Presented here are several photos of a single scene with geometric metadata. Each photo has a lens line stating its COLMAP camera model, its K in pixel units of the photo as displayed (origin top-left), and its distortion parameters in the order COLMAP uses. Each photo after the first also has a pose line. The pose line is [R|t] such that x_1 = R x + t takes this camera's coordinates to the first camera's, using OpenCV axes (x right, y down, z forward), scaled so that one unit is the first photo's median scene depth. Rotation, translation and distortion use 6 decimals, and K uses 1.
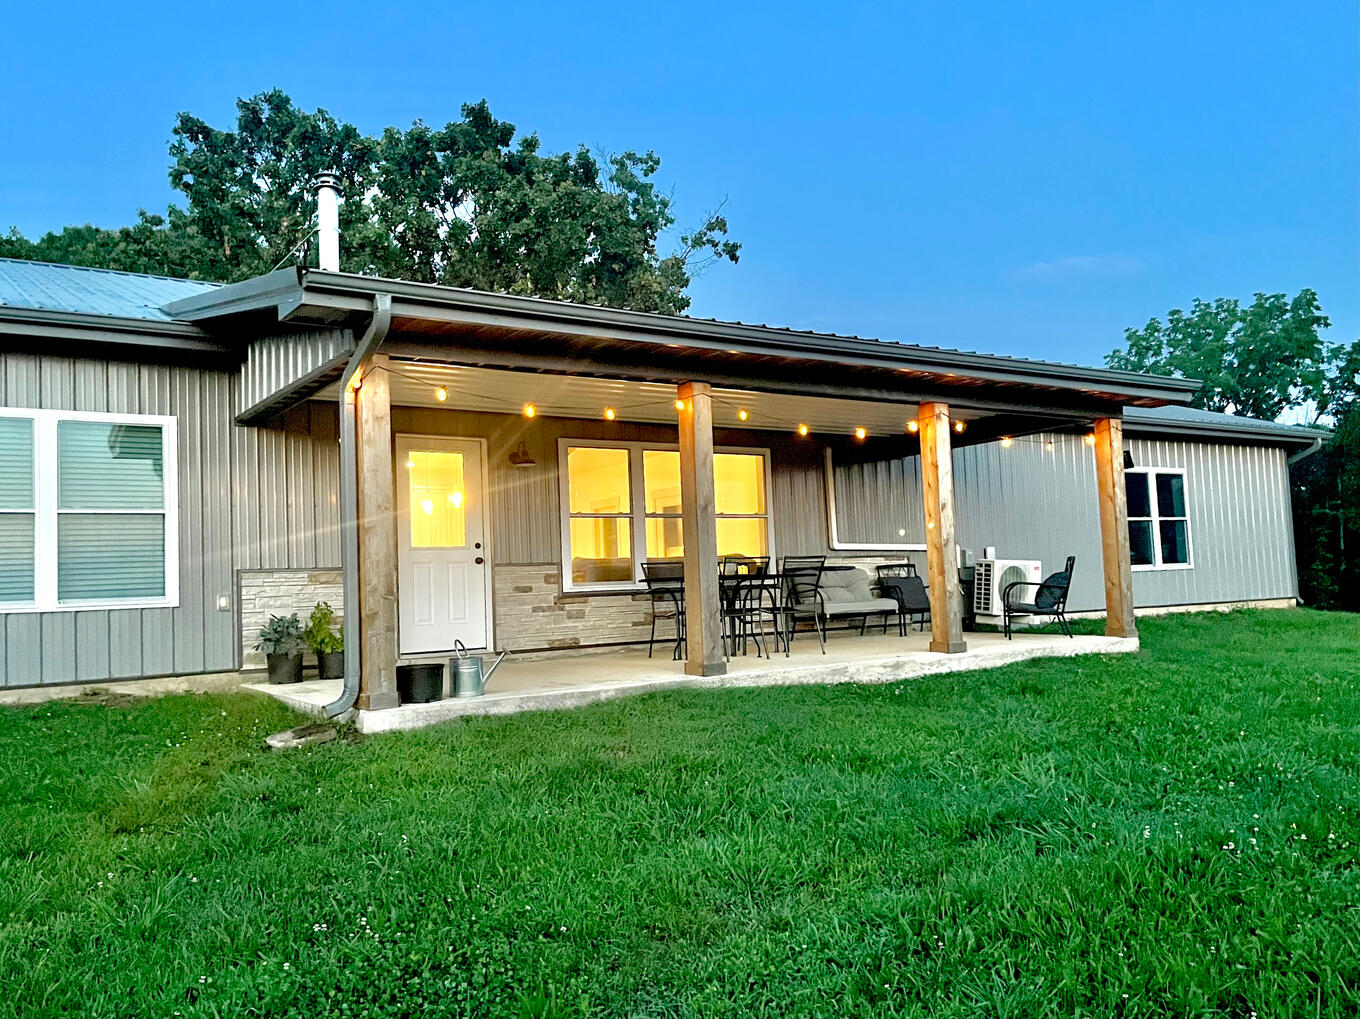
lens RADIAL K [[1042.6, 0, 685.5], [0, 1042.6, 516.3], [0, 0, 1]] dist [0.040012, -0.037040]
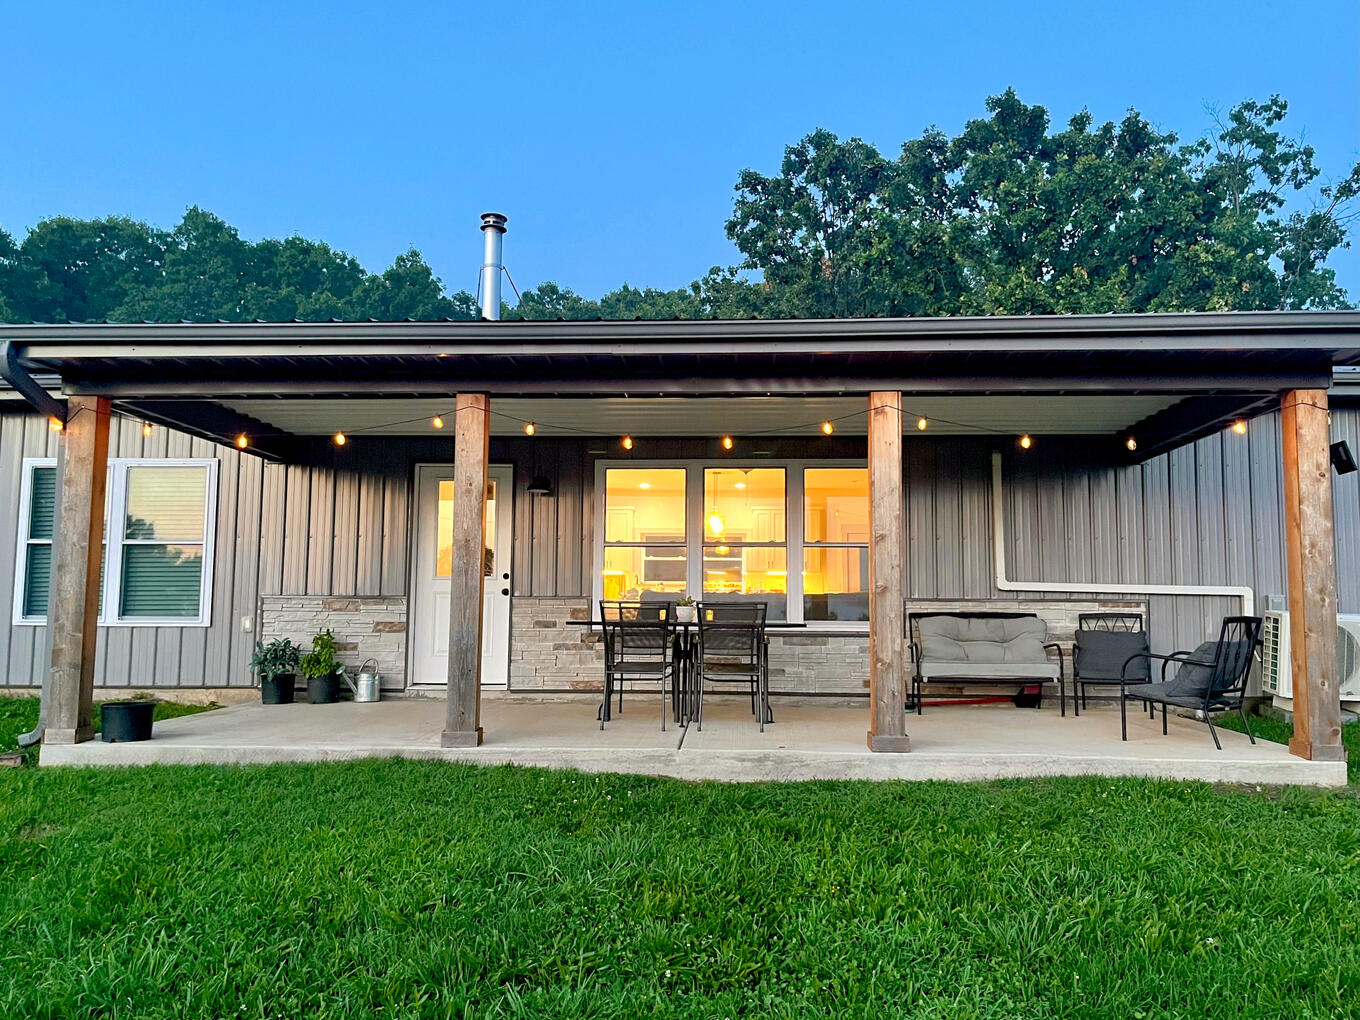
lens RADIAL K [[1042.6, 0, 681.4], [0, 1042.6, 504.5], [0, 0, 1]] dist [0.040012, -0.037040]
pose [[0.808492, -0.015383, -0.588306, 0.382605], [0.001613, 0.999713, -0.023923, -0.011105], [0.588505, 0.018393, 0.808285, 0.248039]]
